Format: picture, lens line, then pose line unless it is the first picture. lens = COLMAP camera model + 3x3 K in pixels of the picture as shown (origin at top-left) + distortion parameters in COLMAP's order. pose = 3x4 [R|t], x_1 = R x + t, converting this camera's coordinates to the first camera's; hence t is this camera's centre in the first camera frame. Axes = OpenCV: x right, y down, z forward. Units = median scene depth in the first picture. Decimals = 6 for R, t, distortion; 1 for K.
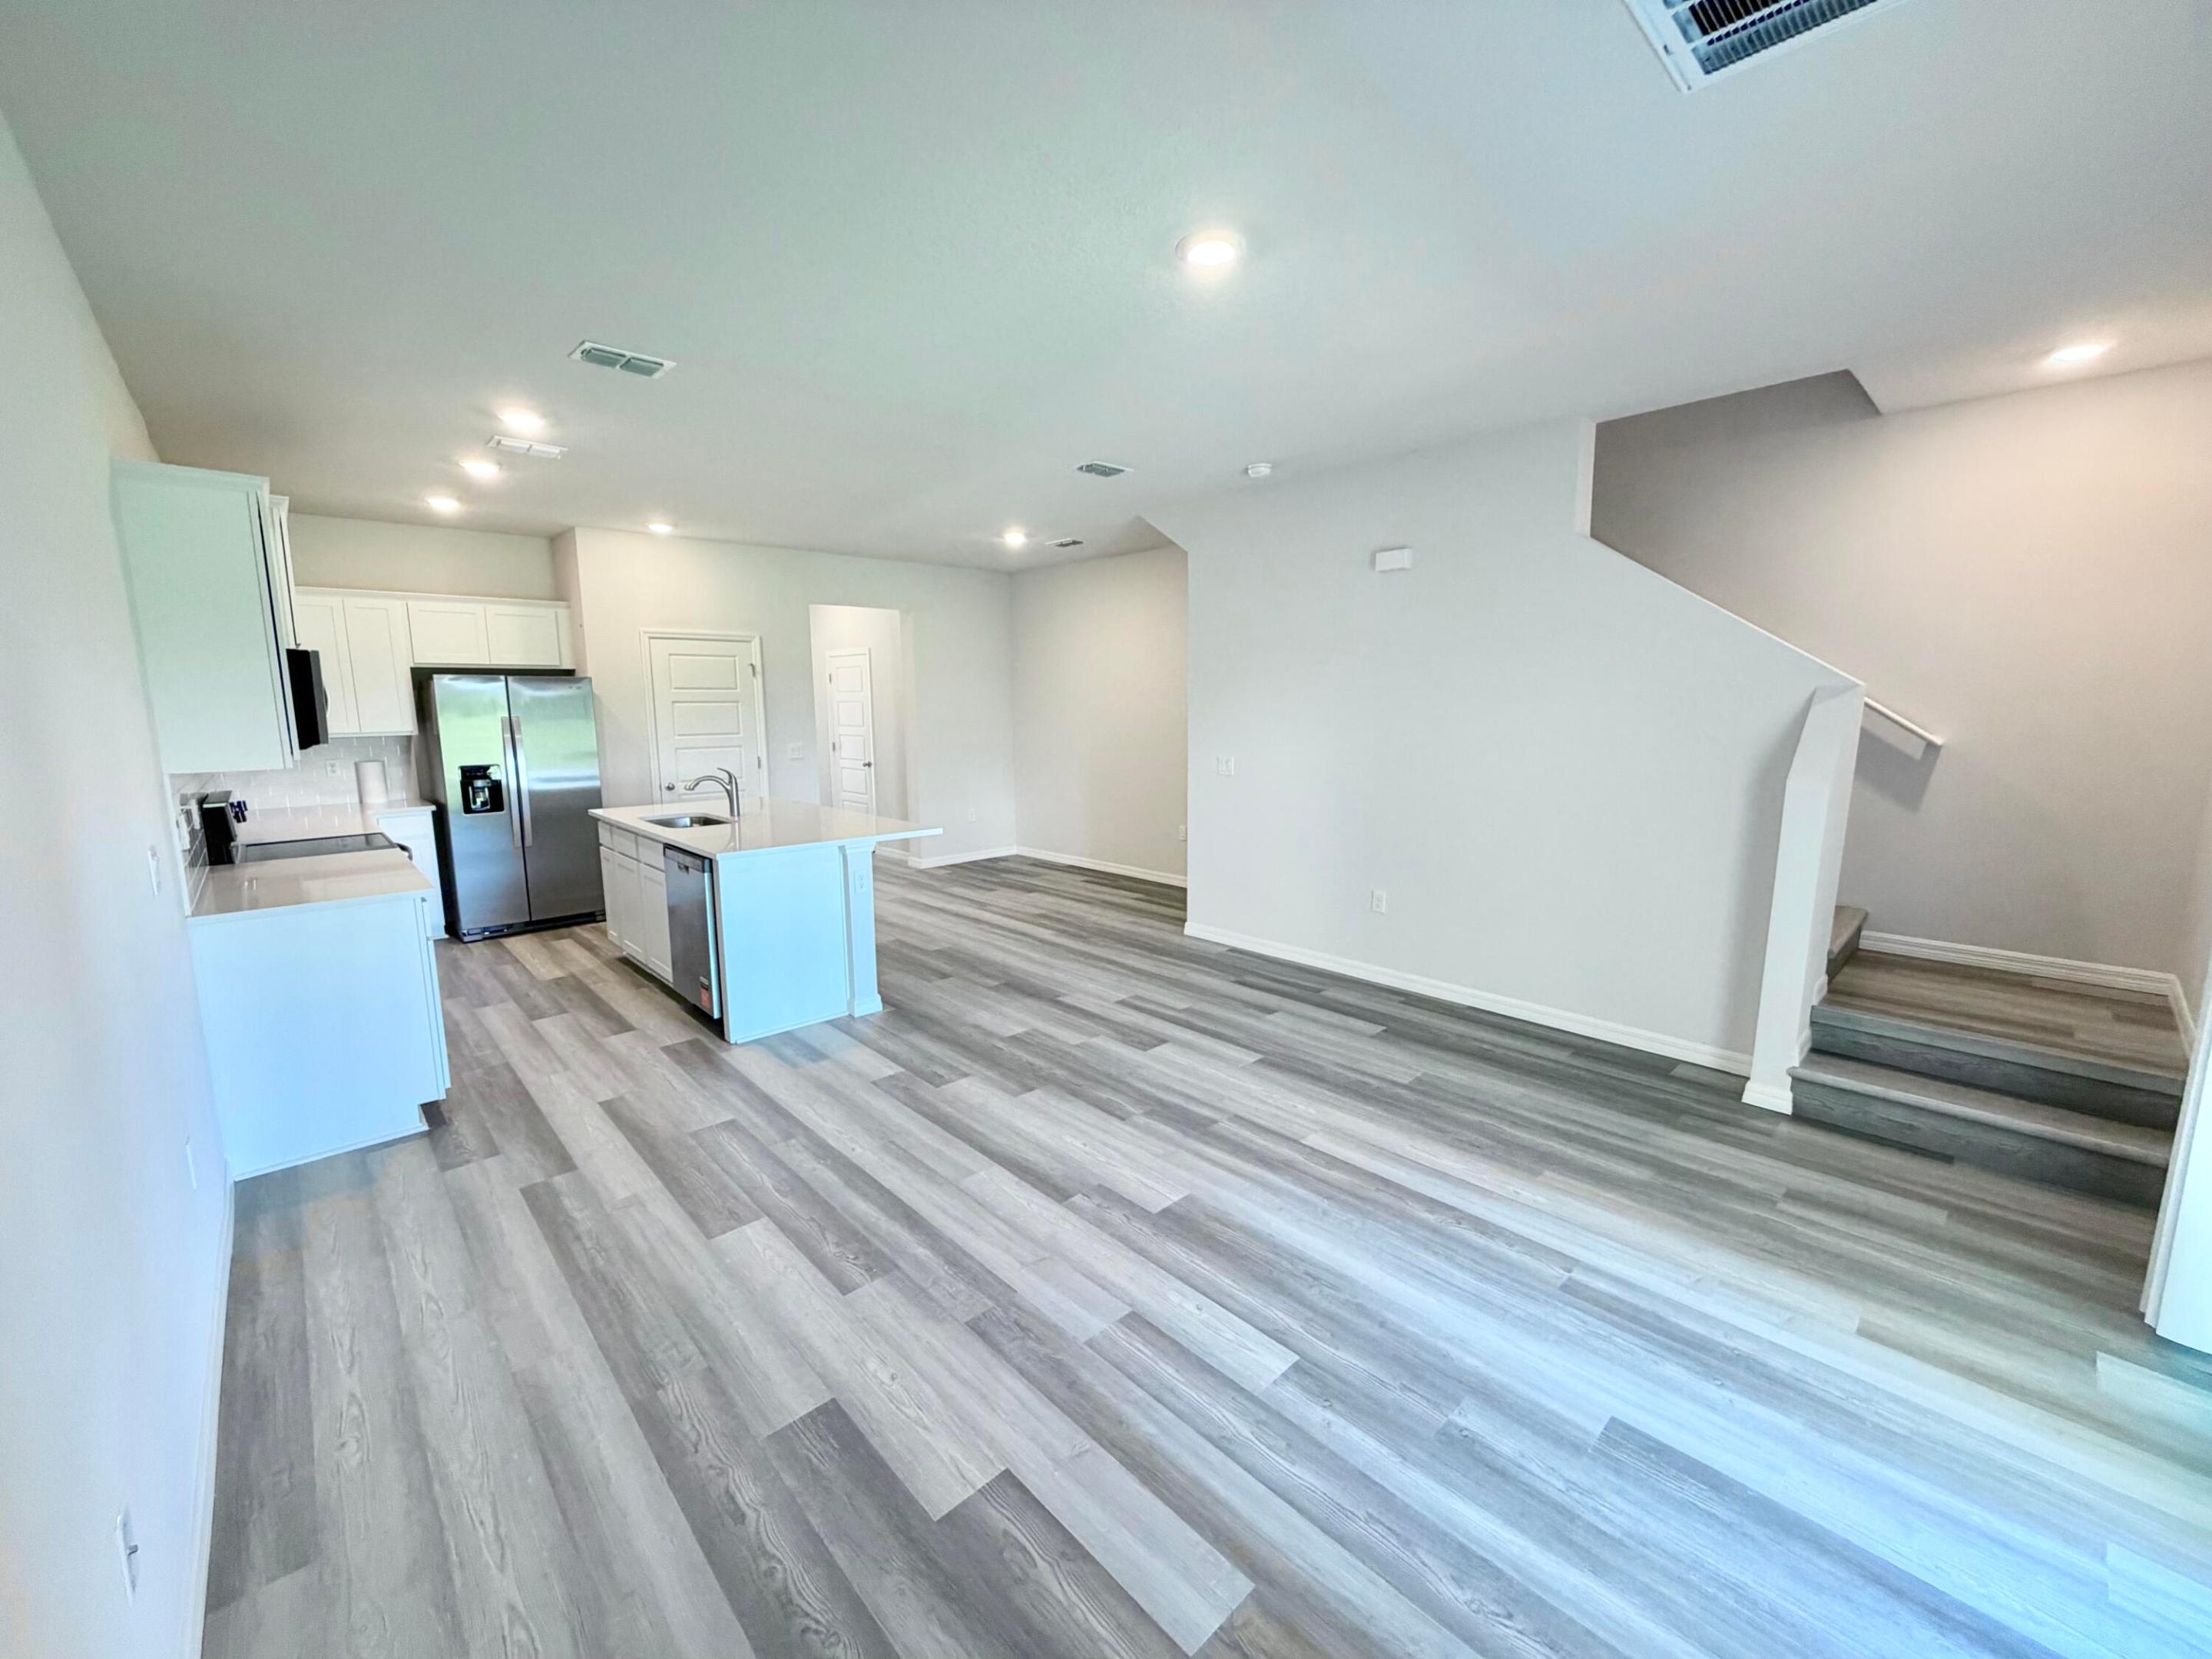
lens RADIAL K [[883.6, 0, 1098.3], [0, 883.6, 825.8], [0, 0, 1]] dist [-0.000131, 0.000805]
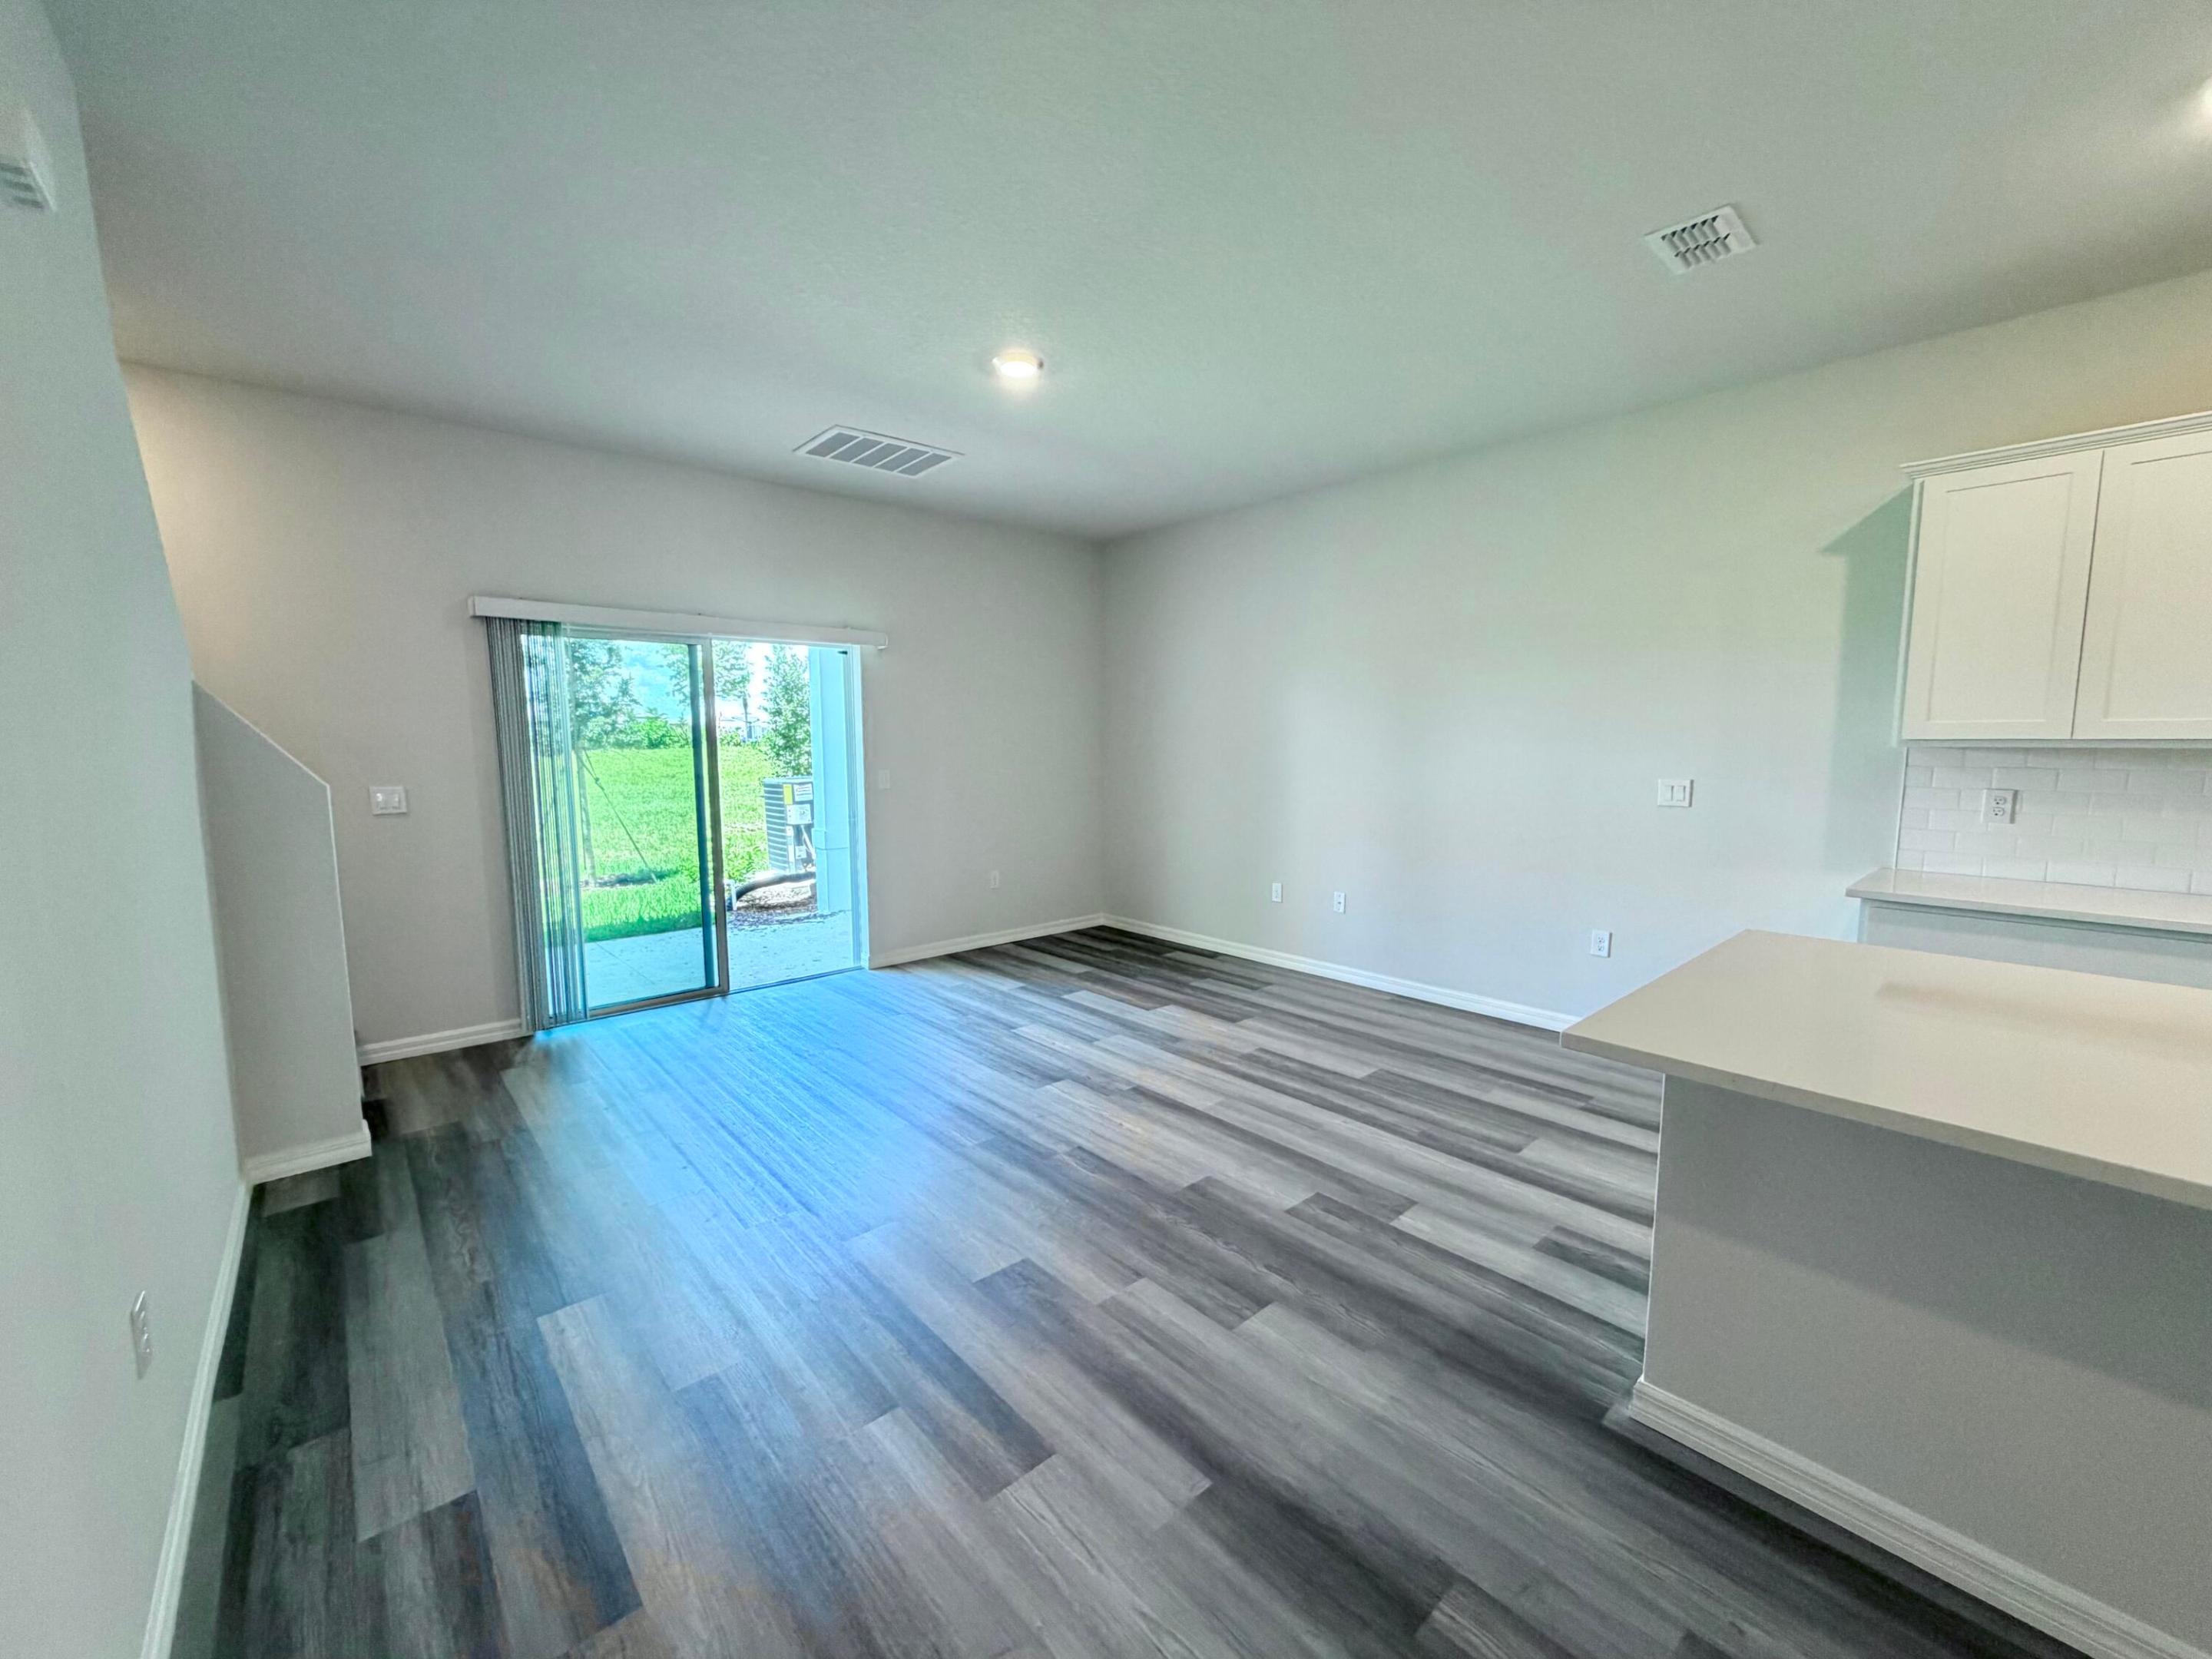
lens RADIAL K [[883.6, 0, 1093.9], [0, 883.6, 823.7], [0, 0, 1]] dist [-0.000131, 0.000805]
pose [[-0.999381, 0.009166, 0.033977, -0.020424], [0.017088, 0.970416, 0.240835, -0.213962], [-0.030764, 0.241267, -0.969971, 1.822097]]
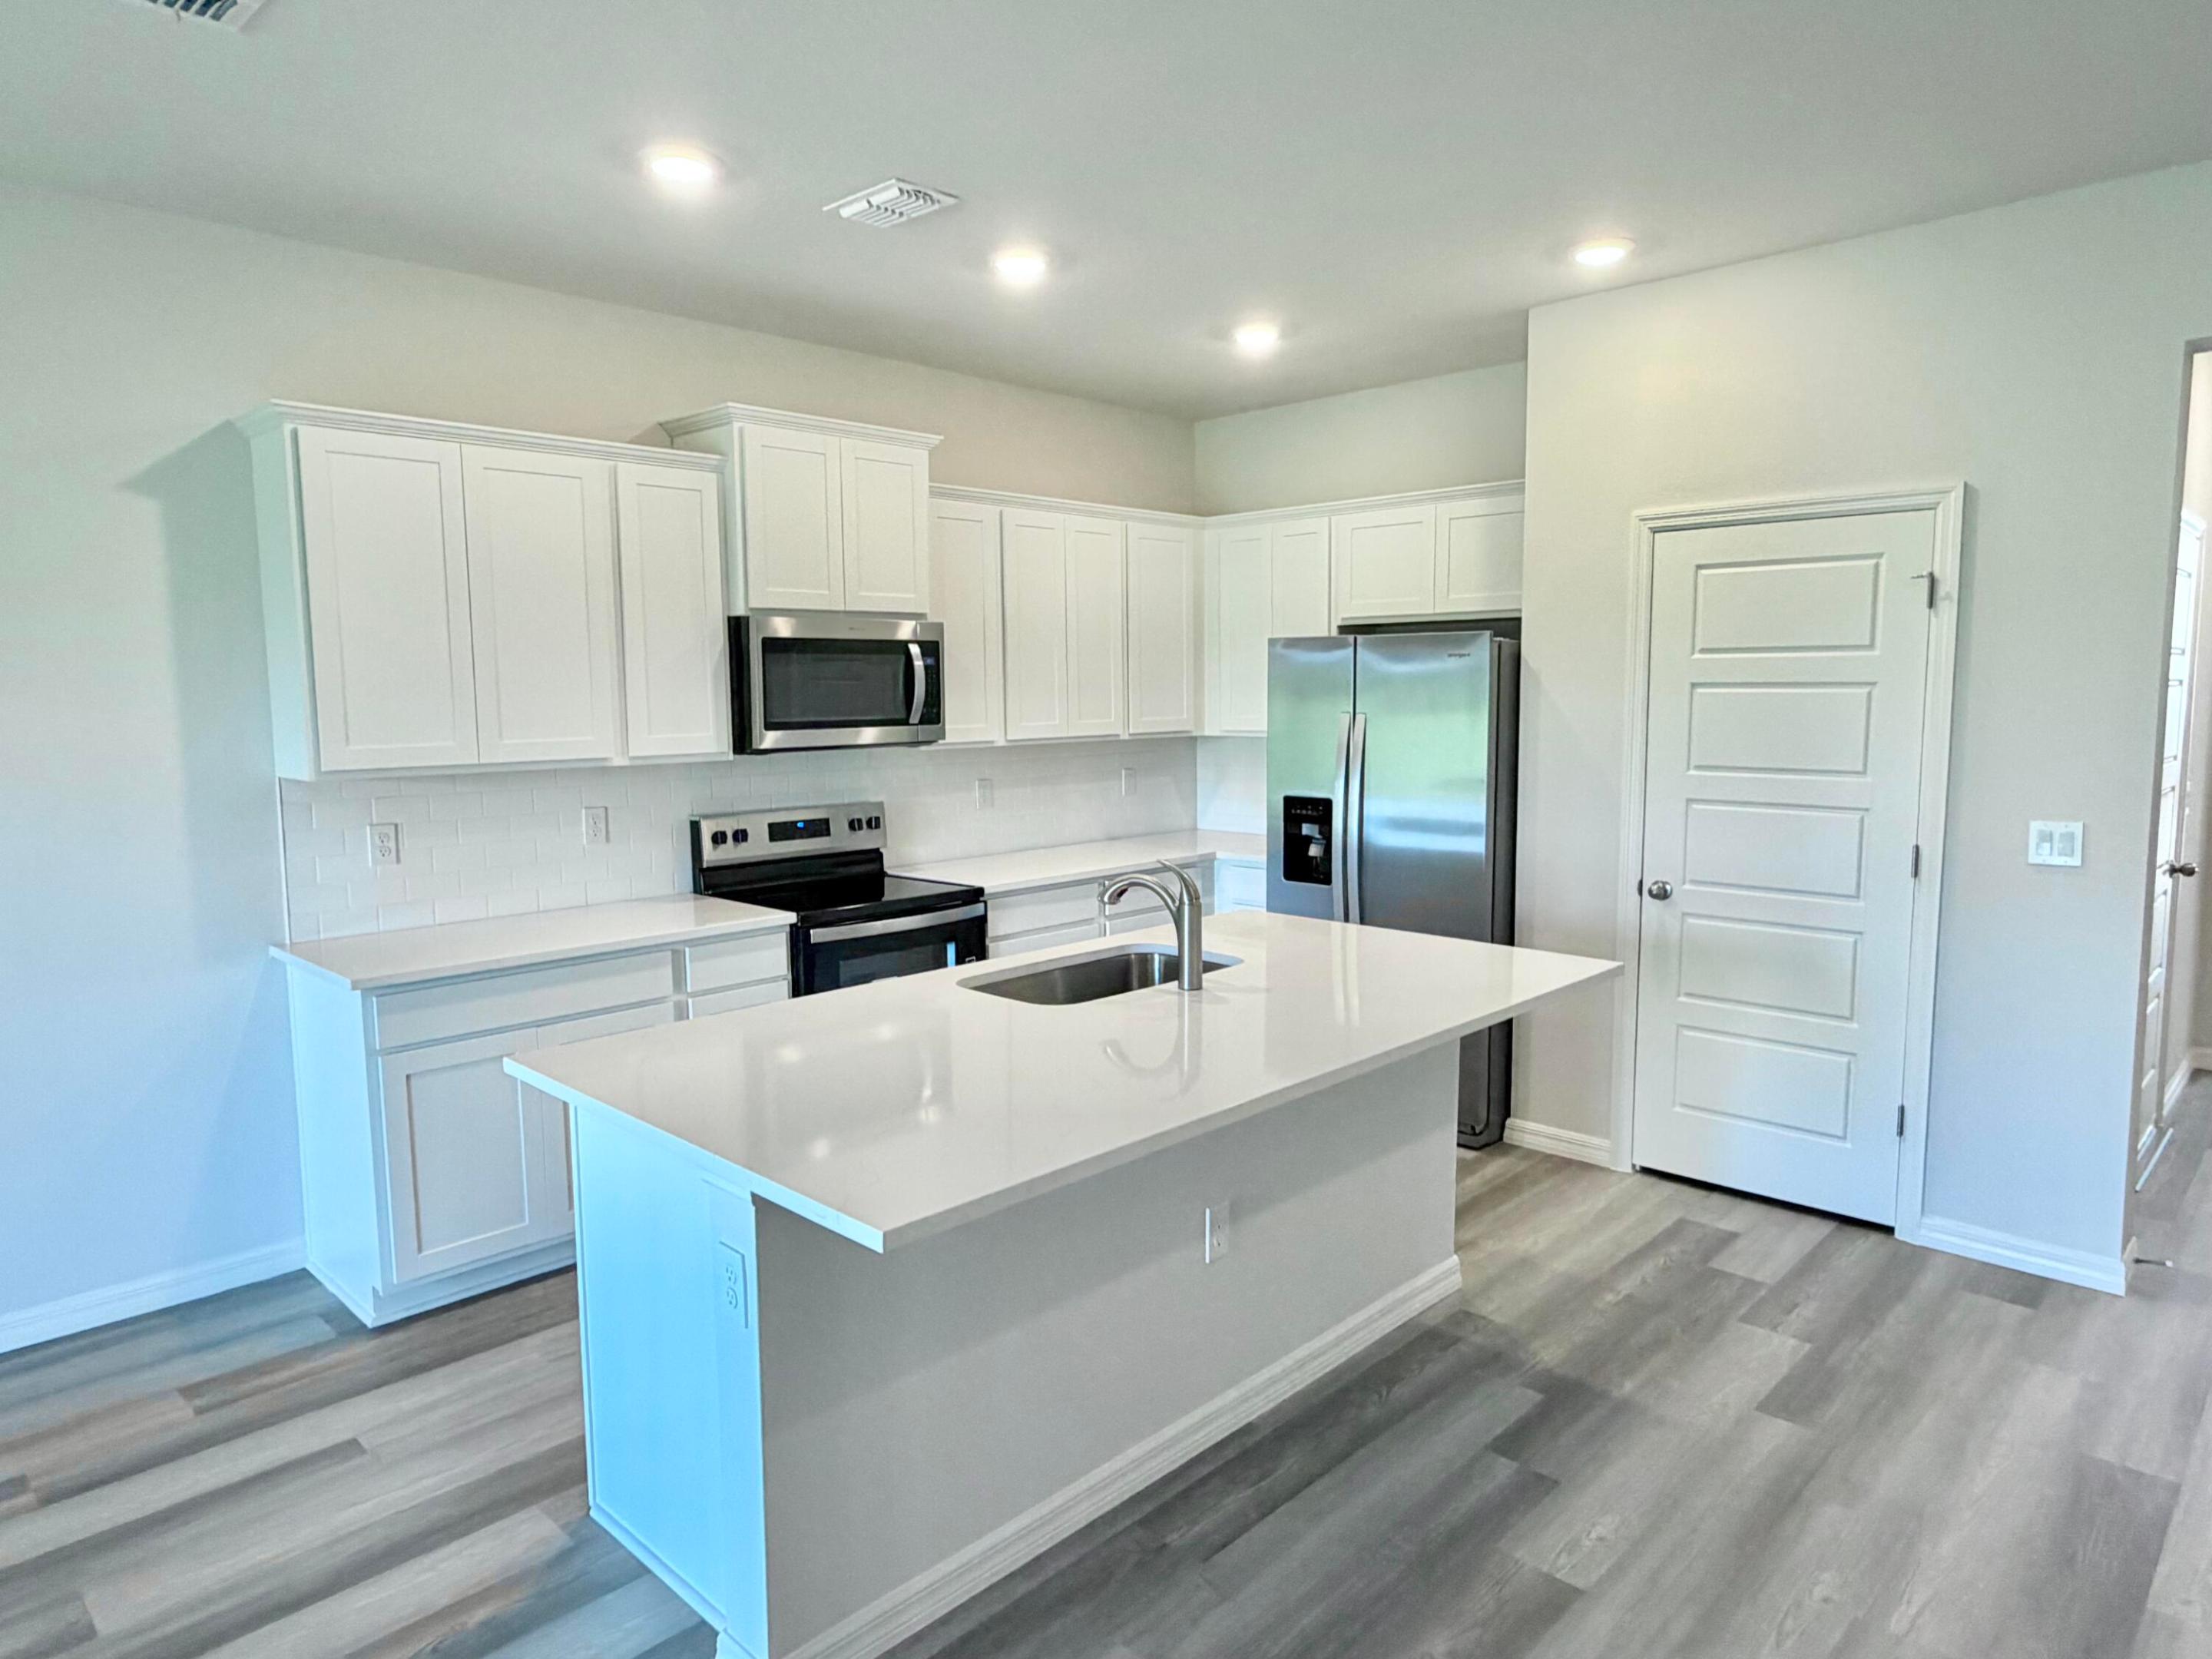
lens RADIAL K [[1352.9, 0, 1109.2], [0, 1352.9, 825.0], [0, 0, 1]] dist [0.001659, 0.004068]
pose [[0.054403, 0.108211, -0.992638, 0.248995], [-0.134659, 0.985824, 0.100088, -0.209609], [0.989397, 0.128223, 0.068203, 1.429600]]
